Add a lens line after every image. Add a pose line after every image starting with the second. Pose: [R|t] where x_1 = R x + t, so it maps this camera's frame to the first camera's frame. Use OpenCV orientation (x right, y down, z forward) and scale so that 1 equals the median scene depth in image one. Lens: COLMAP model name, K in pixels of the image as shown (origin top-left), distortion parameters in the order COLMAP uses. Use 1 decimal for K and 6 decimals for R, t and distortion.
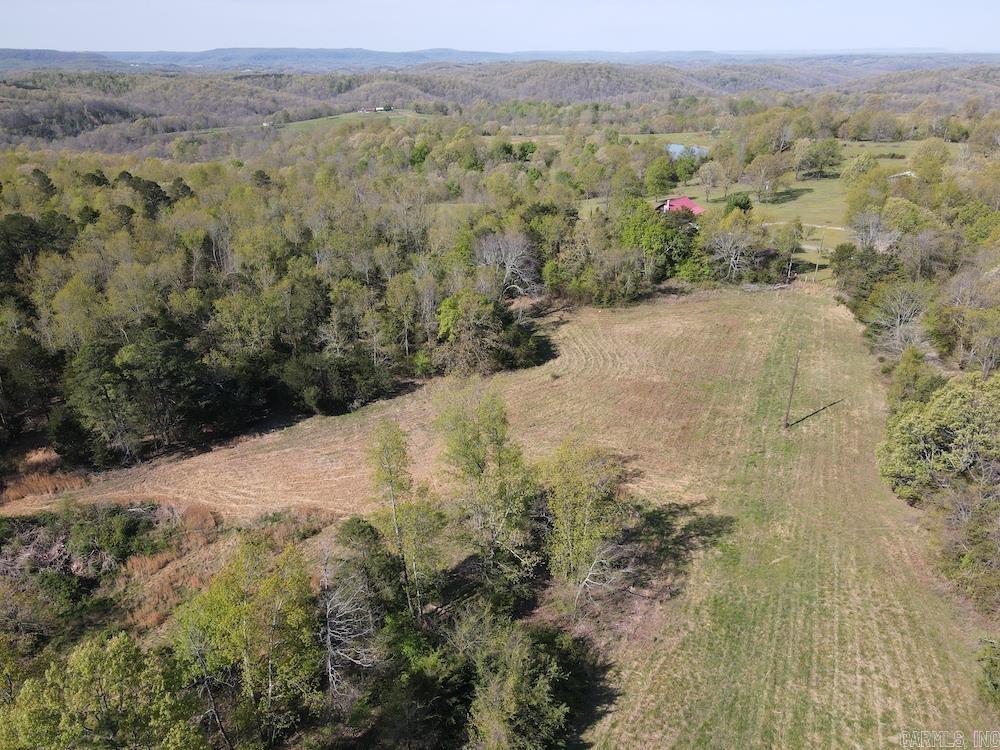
lens RADIAL K [[735.2, 0, 500.0], [0, 735.2, 375.0], [0, 0, 1]] dist [0.019195, -0.004770]
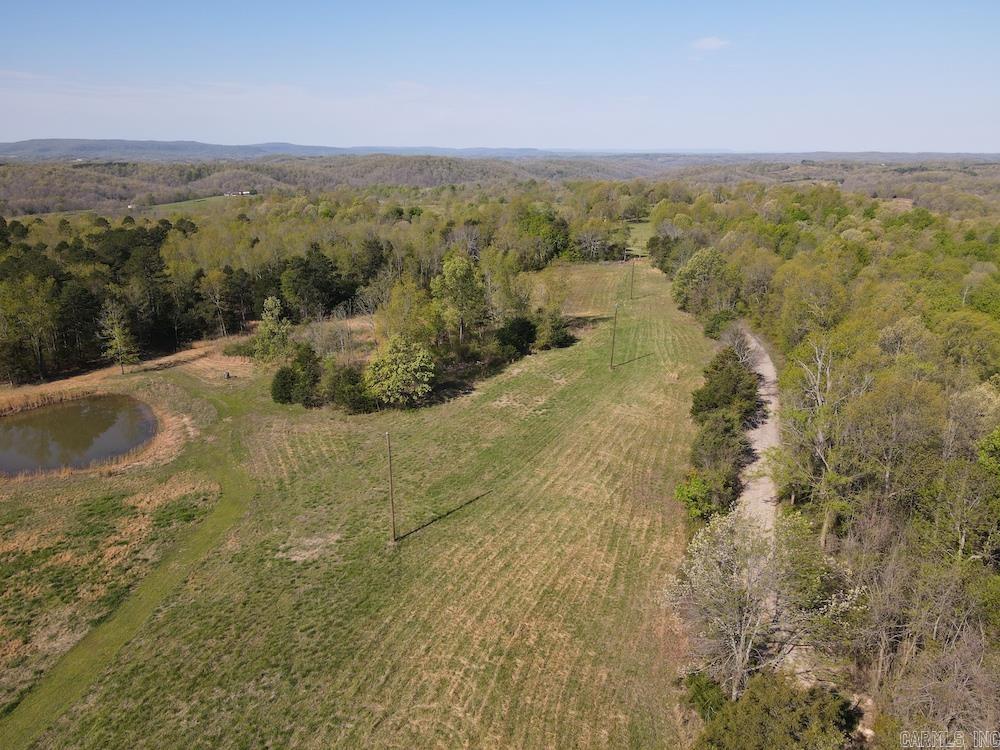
lens RADIAL K [[735.3, 0, 498.9], [0, 735.3, 378.4], [0, 0, 1]] dist [0.000724, 0.024354]
pose [[0.978159, -0.051496, 0.201378, -0.047574], [0.073127, 0.992145, -0.101490, 0.056975], [-0.194570, 0.114000, 0.974242, -0.107635]]
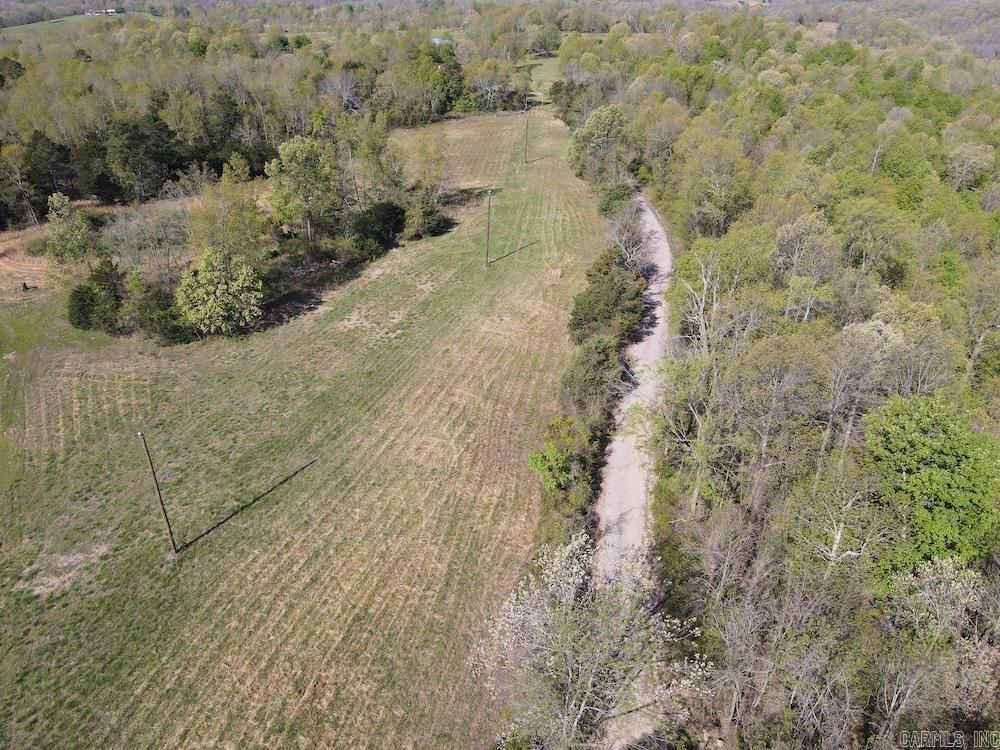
lens RADIAL K [[738.8, 0, 497.4], [0, 738.8, 374.0], [0, 0, 1]] dist [-0.000769, 0.016640]
pose [[0.951077, -0.133475, 0.278635, -0.031366], [0.104378, 0.987651, 0.116839, 0.044494], [-0.290789, -0.082039, 0.953263, -0.093081]]
